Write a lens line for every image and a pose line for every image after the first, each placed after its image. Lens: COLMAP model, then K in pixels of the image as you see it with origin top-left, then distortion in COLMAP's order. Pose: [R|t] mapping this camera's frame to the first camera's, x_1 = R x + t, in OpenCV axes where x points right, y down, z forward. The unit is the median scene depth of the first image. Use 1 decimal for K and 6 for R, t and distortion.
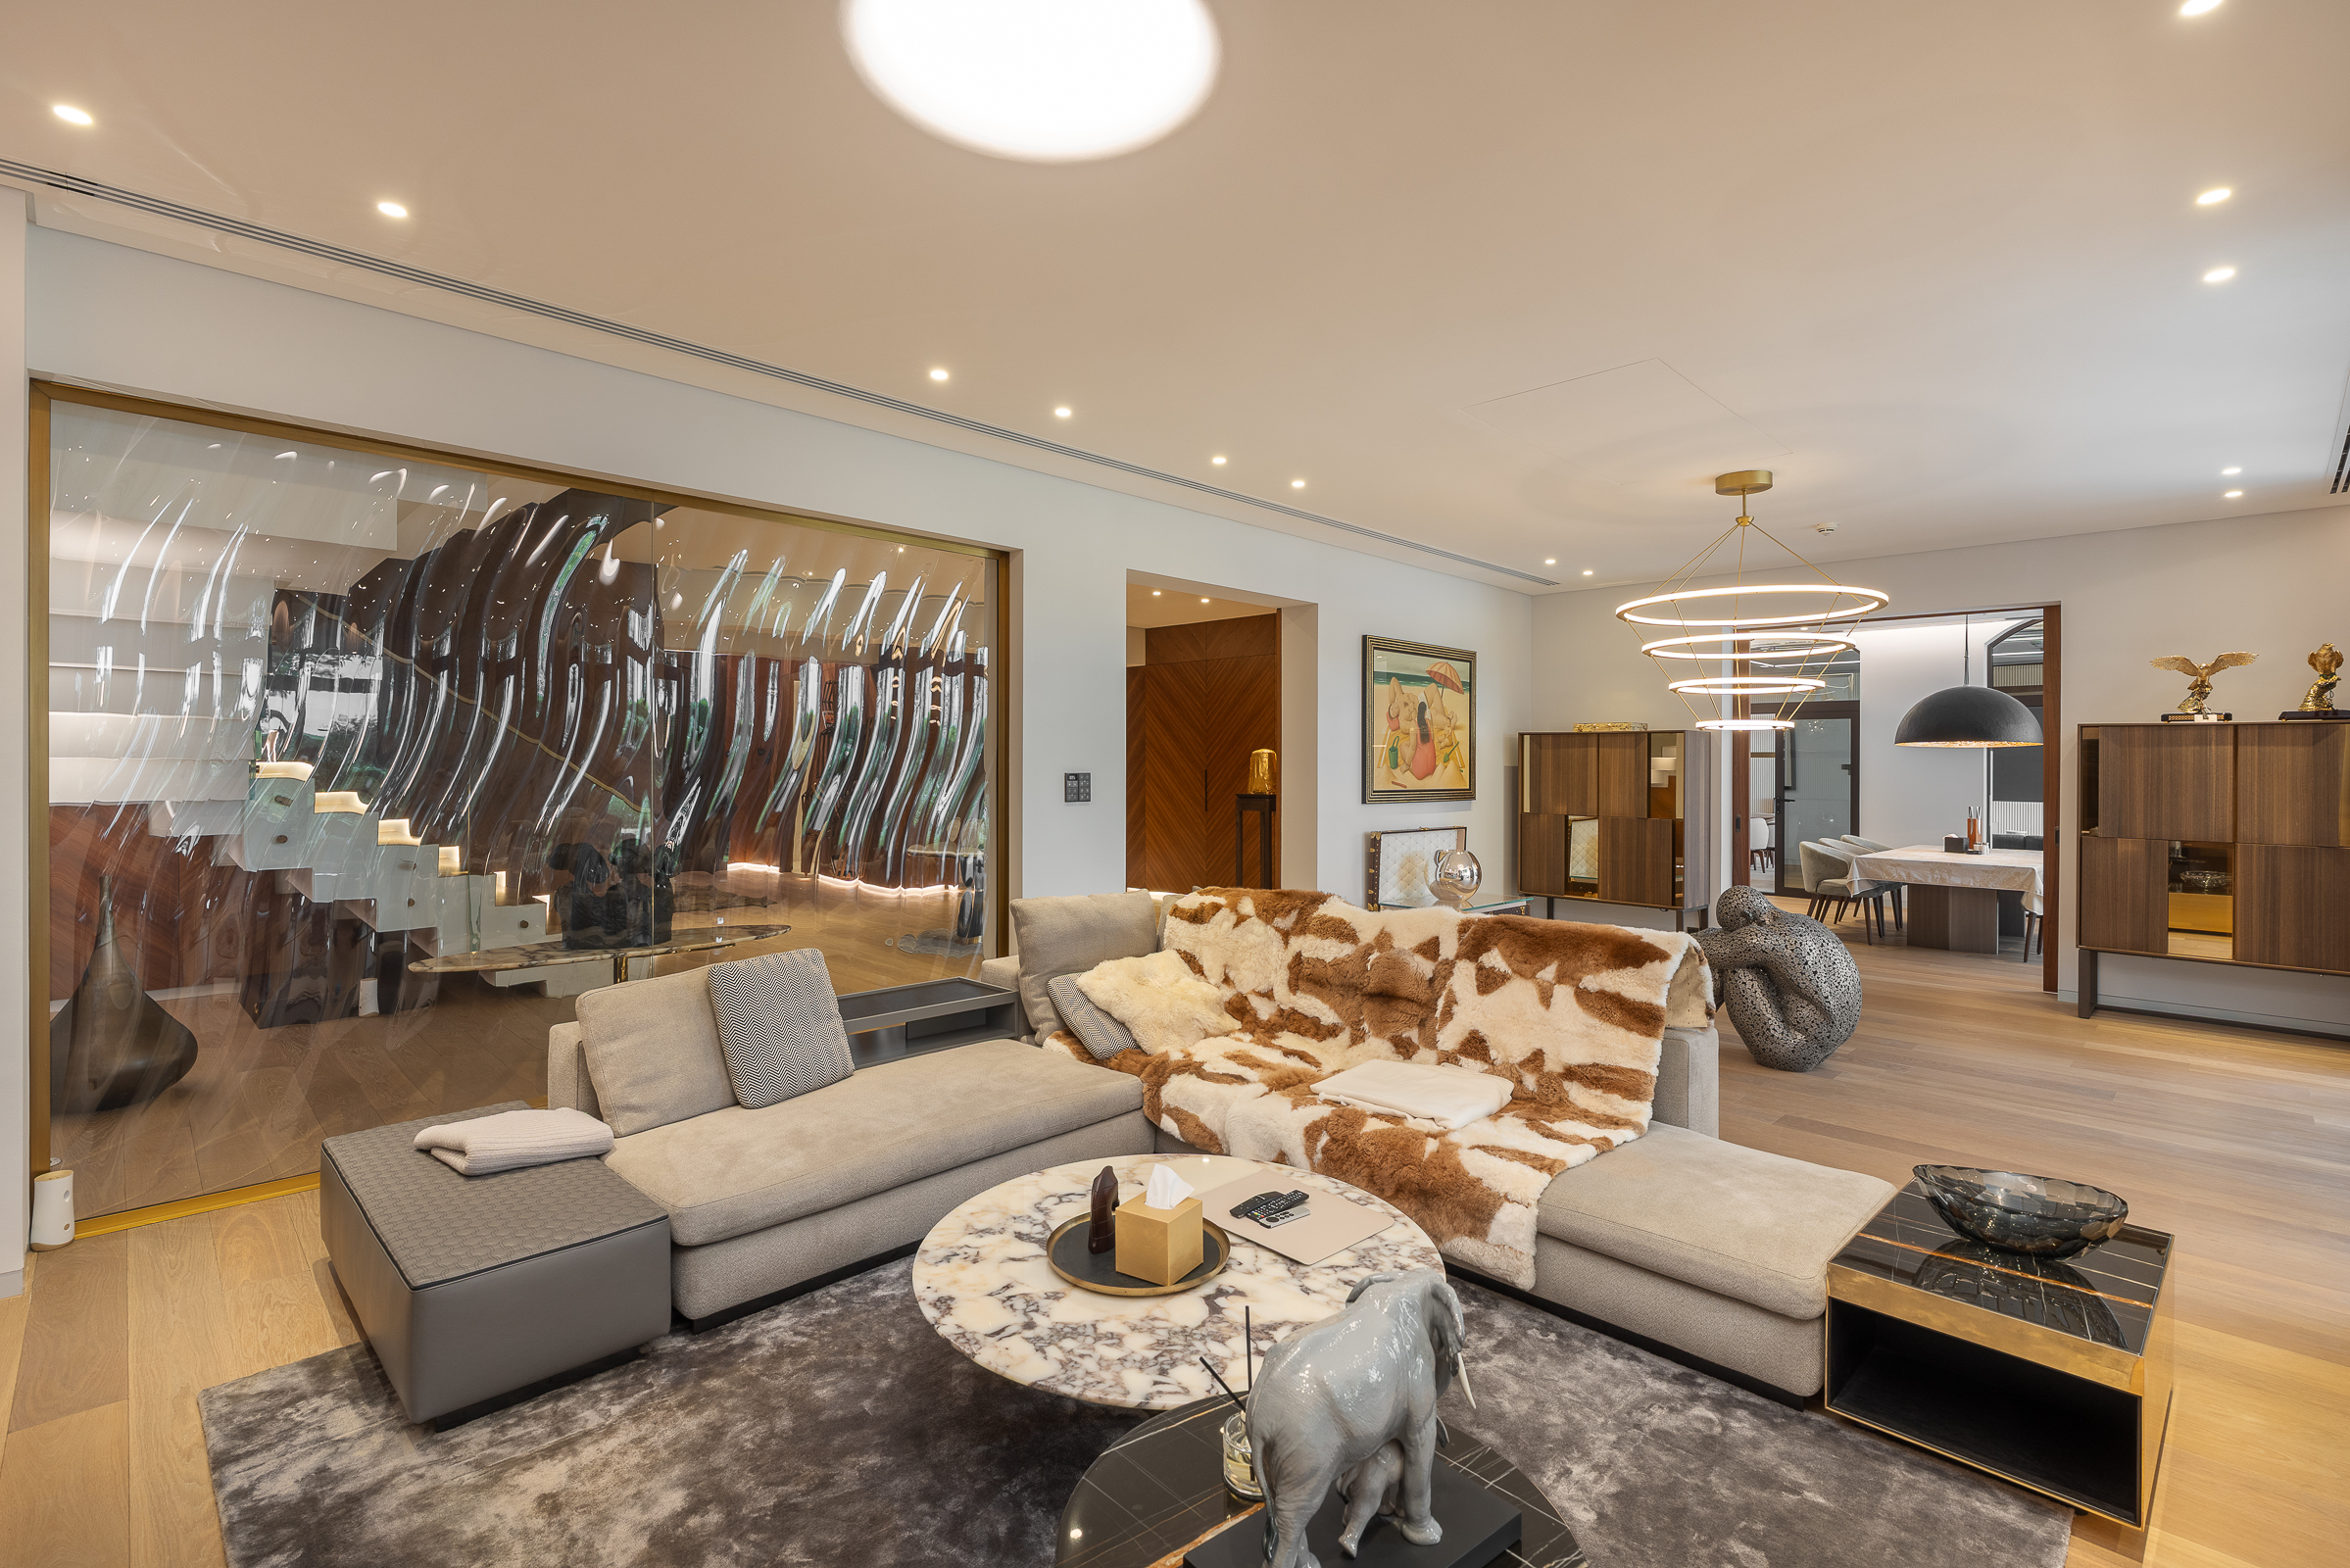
lens RADIAL K [[1073.5, 0, 1174.9], [0, 1073.5, 770.0], [0, 0, 1]] dist [-0.002100, -0.000745]
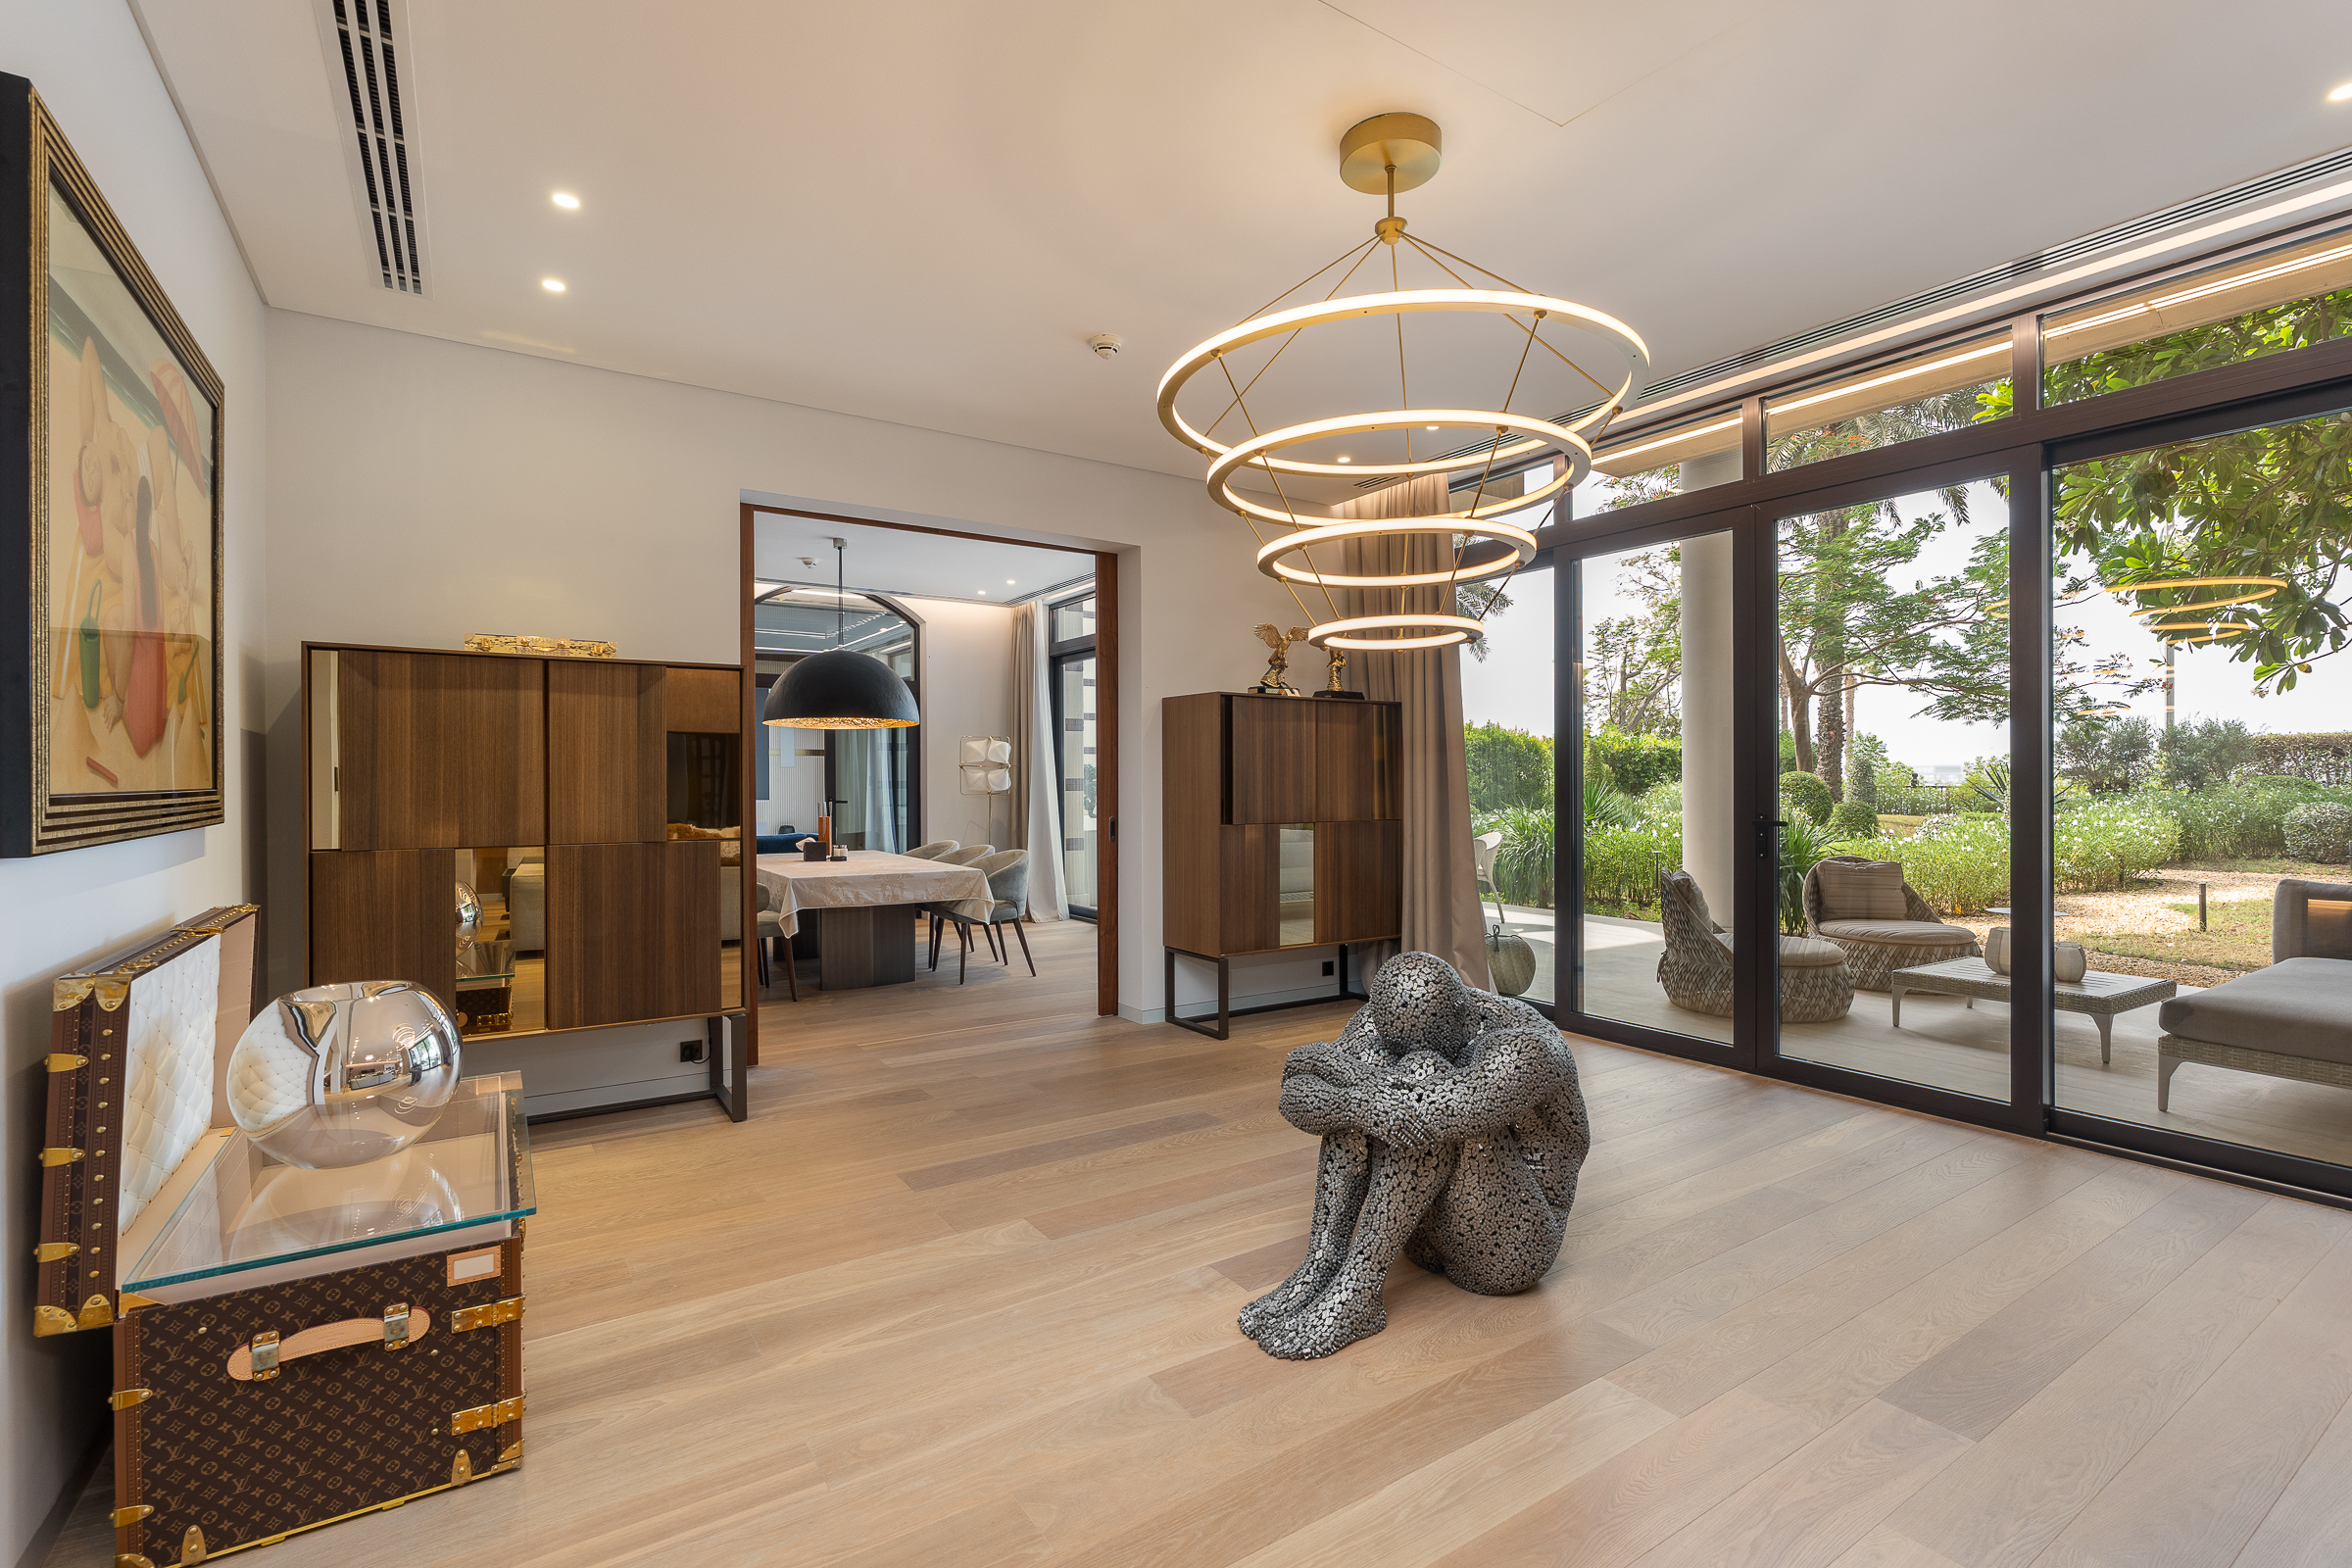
lens RADIAL K [[1074.4, 0, 1186.4], [0, 1074.4, 771.4], [0, 0, 1]] dist [-0.002100, -0.000745]
pose [[0.194918, -0.002898, 0.980815, 0.008901], [0.009033, 0.999959, 0.001160, 0.014698], [-0.980778, 0.008633, 0.194936, 0.665701]]
